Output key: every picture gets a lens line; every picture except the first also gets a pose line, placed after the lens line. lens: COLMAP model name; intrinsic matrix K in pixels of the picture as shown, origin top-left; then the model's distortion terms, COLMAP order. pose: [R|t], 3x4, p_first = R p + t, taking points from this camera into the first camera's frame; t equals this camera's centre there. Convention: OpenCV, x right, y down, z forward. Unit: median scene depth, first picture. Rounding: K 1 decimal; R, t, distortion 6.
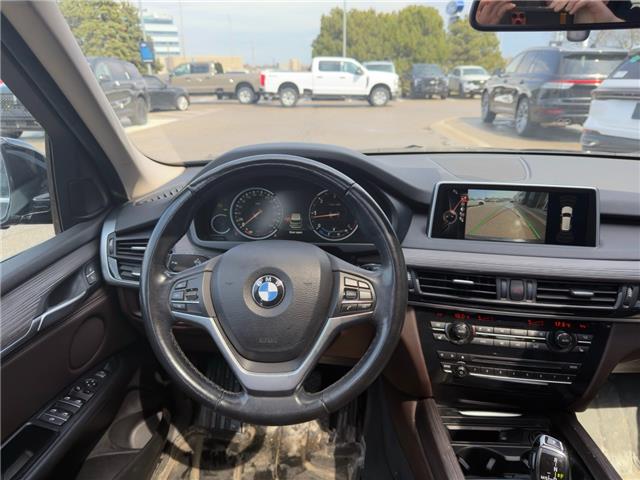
lens RADIAL K [[454.7, 0, 318.4], [0, 454.7, 251.7], [0, 0, 1]] dist [0.058110, -0.092345]
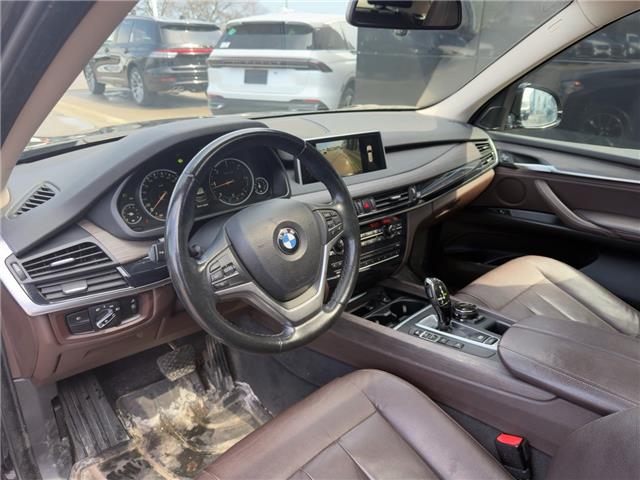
lens RADIAL K [[454.7, 0, 318.4], [0, 454.7, 251.7], [0, 0, 1]] dist [0.058110, -0.092345]
pose [[0.682294, -0.291385, 0.670500, -0.668849], [0.250368, 0.954810, 0.160169, -0.046194], [-0.686871, 0.058590, 0.724414, 0.044110]]
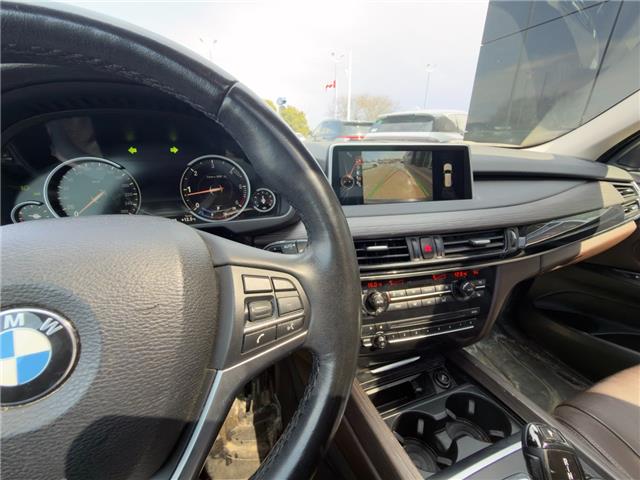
lens RADIAL K [[253.9, 0, 320.8], [0, 253.9, 239.1], [0, 0, 1]] dist [-0.002511, -0.000335]
pose [[0.921075, -0.135161, 0.365175, 0.032605], [0.133902, 0.990573, 0.028896, 0.018337], [-0.365638, 0.022282, 0.930490, 0.553609]]
